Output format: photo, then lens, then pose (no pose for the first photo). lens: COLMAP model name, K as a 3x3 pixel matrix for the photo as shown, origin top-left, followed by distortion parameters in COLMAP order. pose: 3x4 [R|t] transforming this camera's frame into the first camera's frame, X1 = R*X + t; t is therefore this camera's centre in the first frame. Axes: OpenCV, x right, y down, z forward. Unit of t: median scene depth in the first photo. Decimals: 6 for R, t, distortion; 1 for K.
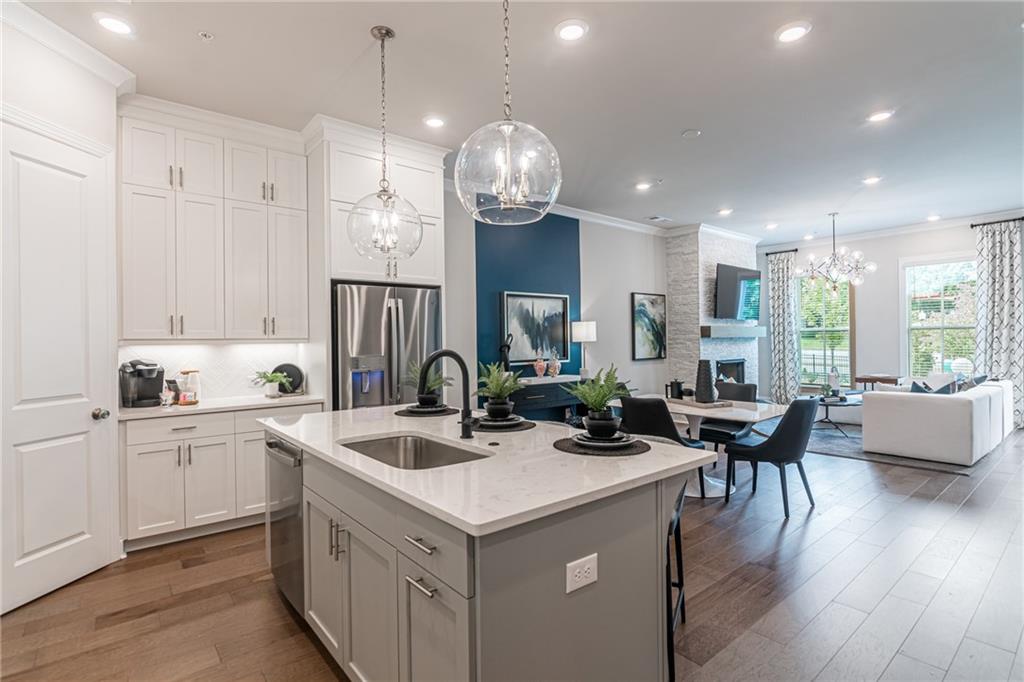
lens RADIAL K [[508.6, 0, 512.2], [0, 508.6, 341.1], [0, 0, 1]] dist [0.000515, -0.000198]
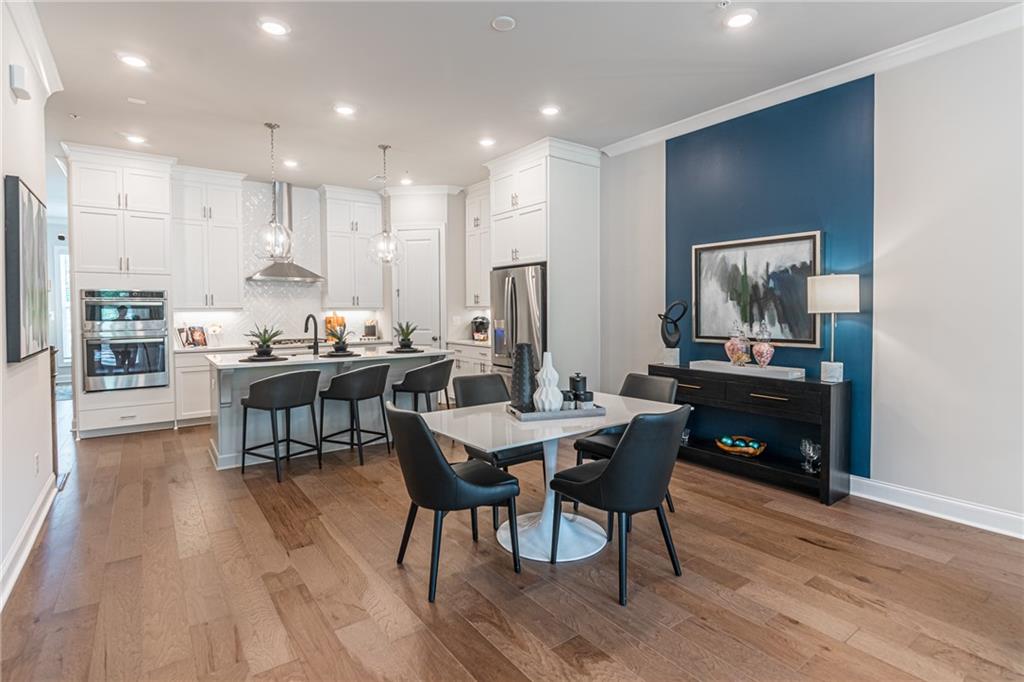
lens RADIAL K [[508.6, 0, 517.3], [0, 508.6, 318.8], [0, 0, 1]] dist [0.000515, -0.000198]
pose [[-0.062645, 0.031859, -0.997527, 0.723640], [0.005512, 0.999486, 0.031575, -0.011806], [0.998021, -0.003520, -0.062789, 0.721493]]
